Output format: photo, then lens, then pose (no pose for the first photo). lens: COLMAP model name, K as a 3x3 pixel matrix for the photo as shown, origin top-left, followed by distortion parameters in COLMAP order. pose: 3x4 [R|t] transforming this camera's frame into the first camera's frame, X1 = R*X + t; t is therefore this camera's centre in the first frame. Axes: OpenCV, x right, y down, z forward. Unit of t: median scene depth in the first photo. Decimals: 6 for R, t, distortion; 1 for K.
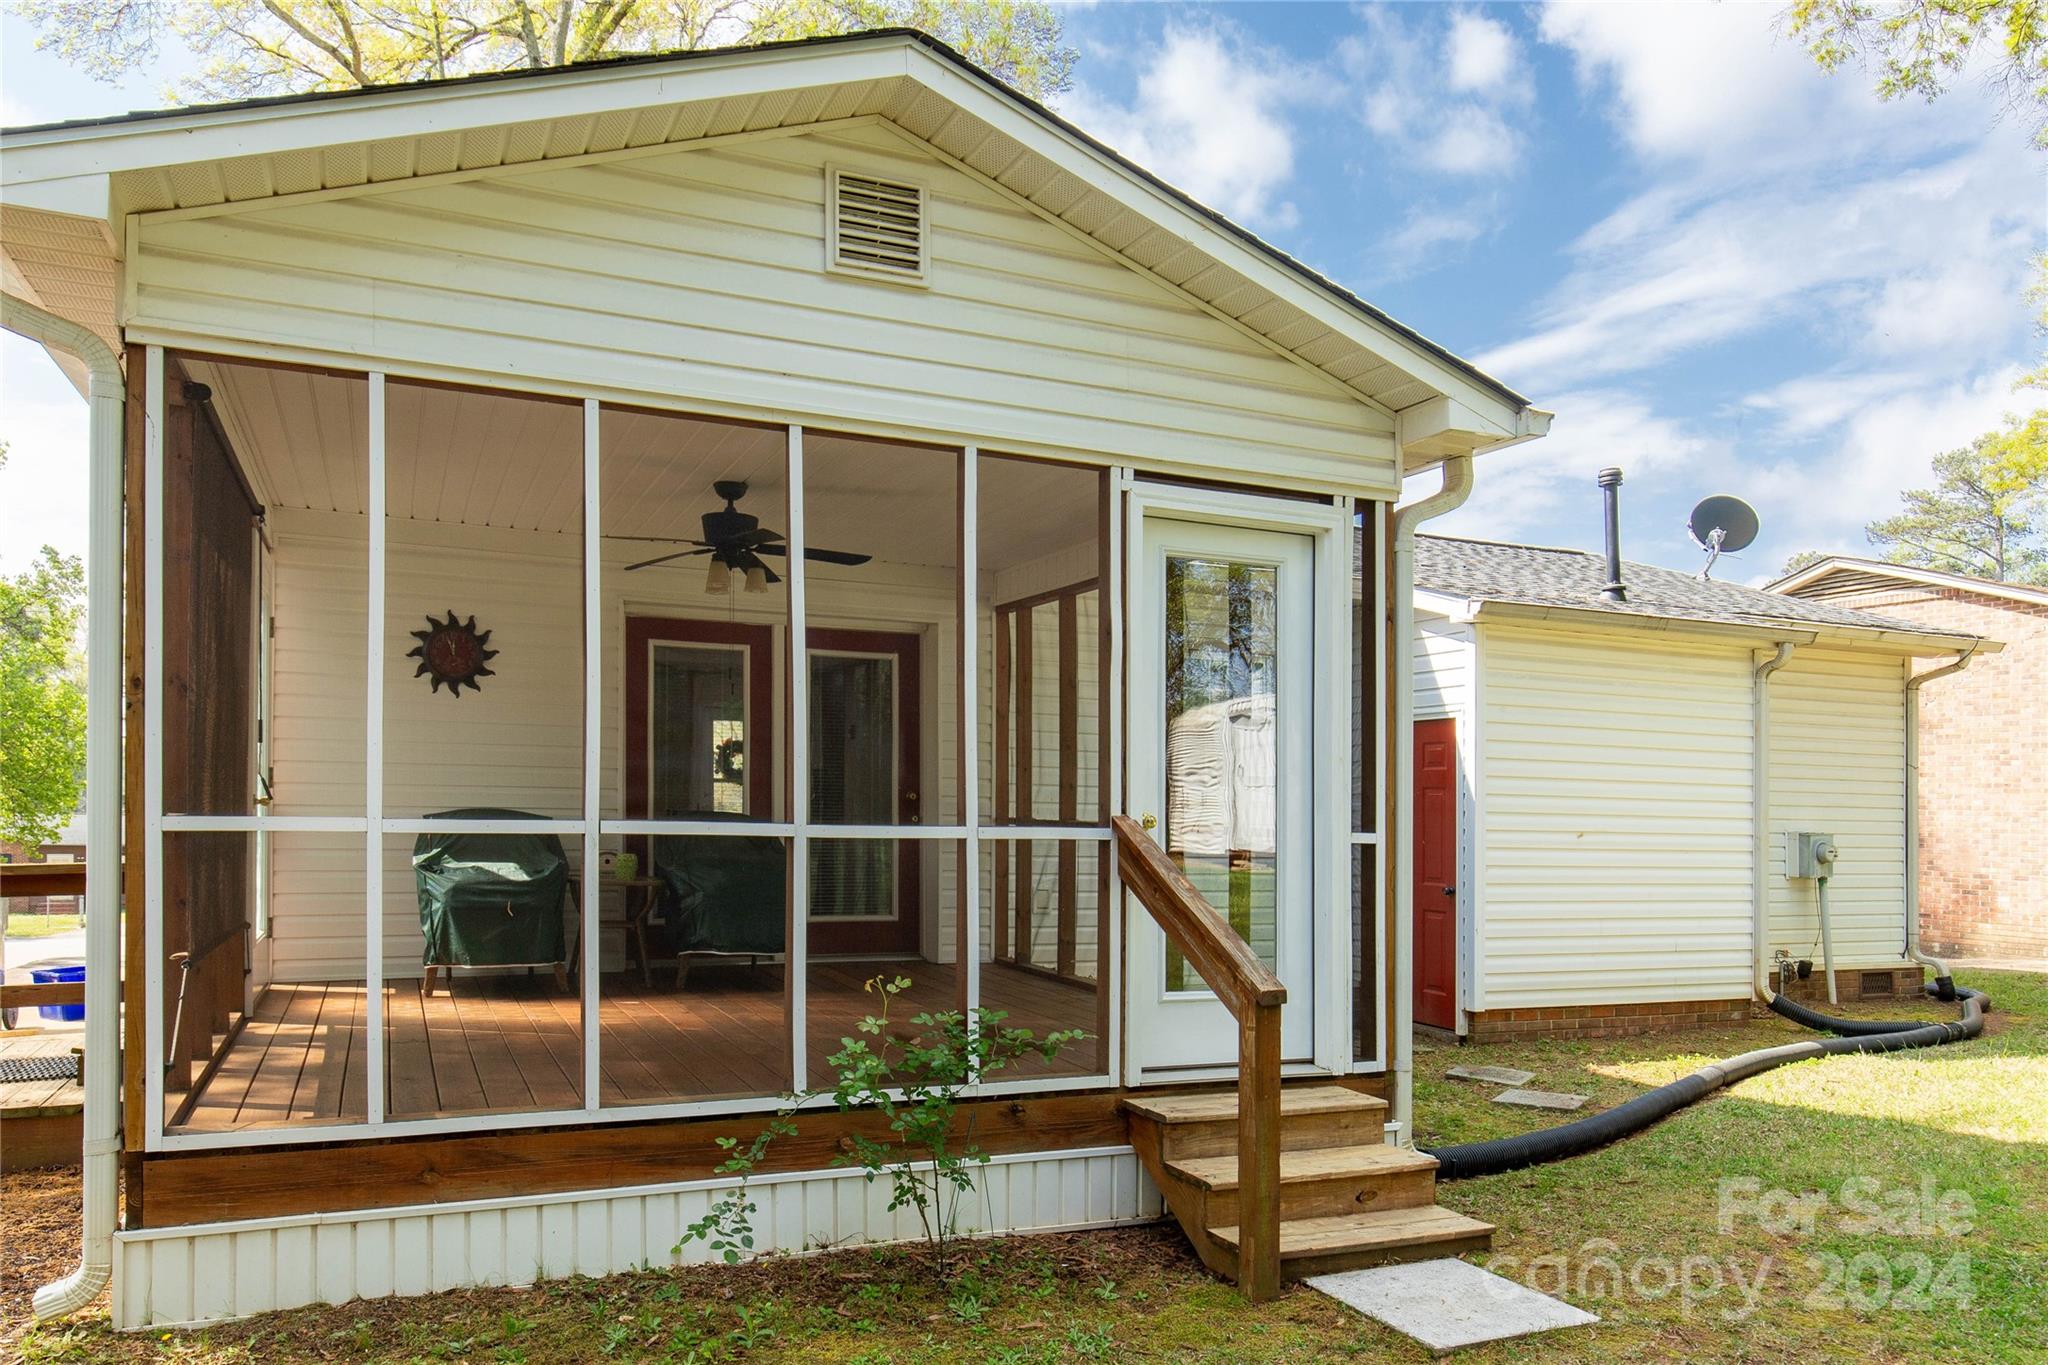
lens RADIAL K [[1442.2, 0, 1025.5], [0, 1442.2, 817.7], [0, 0, 1]] dist [0.004369, 0.000665]
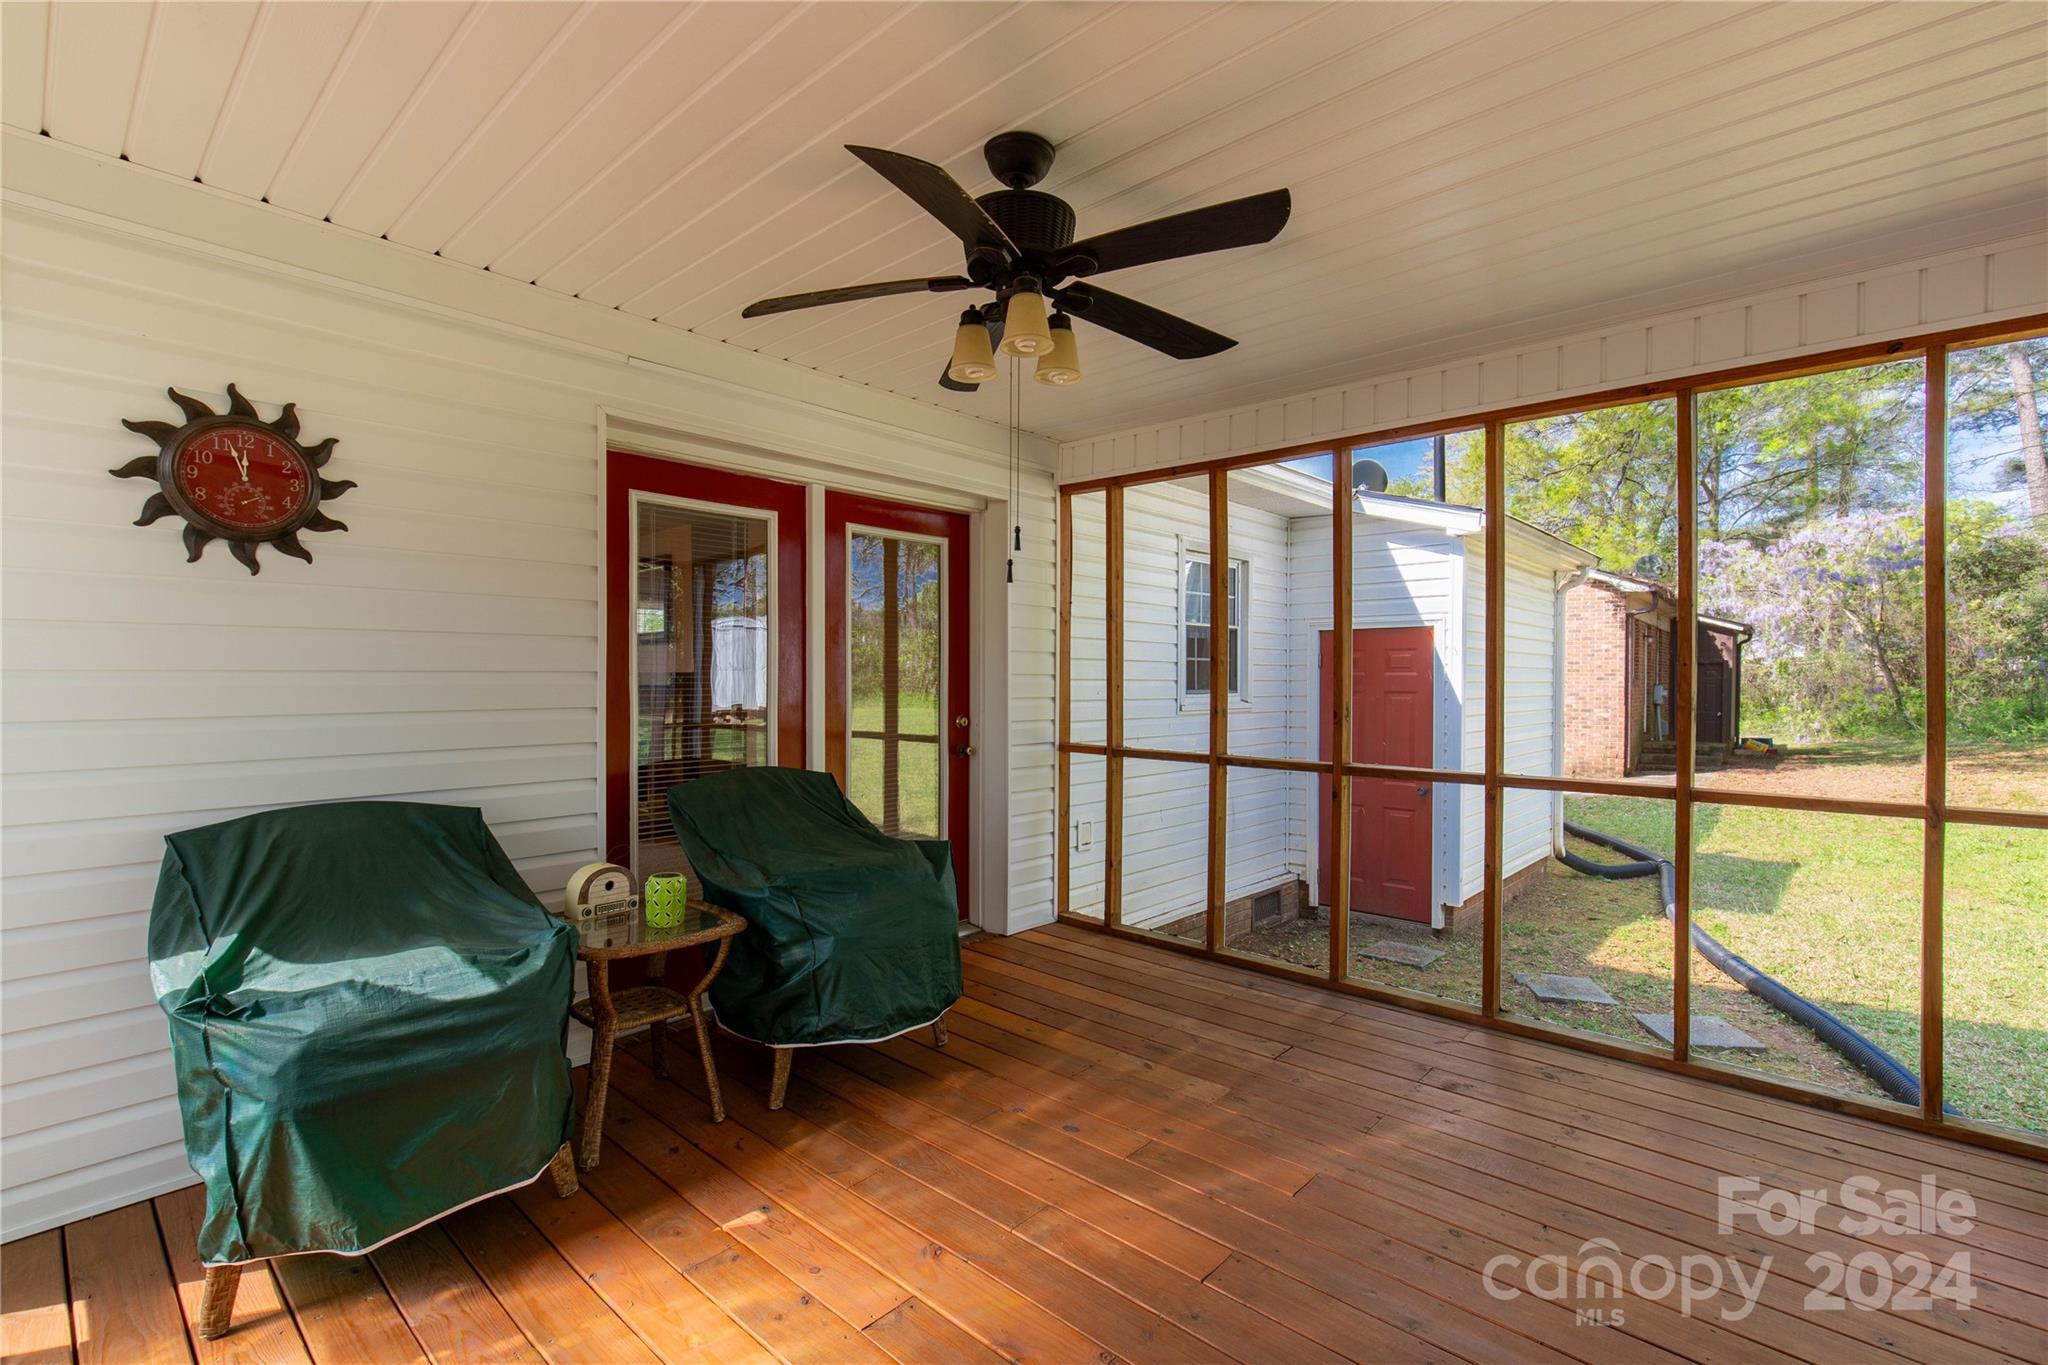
lens RADIAL K [[900.2, 0, 1024.0], [0, 900.2, 682.5], [0, 0, 1]] dist [0.002997, 0.000764]
pose [[0.916380, -0.017416, 0.399931, -0.283329], [0.016212, 0.999848, 0.006394, -0.045588], [-0.399981, 0.000625, 0.916523, 0.631805]]
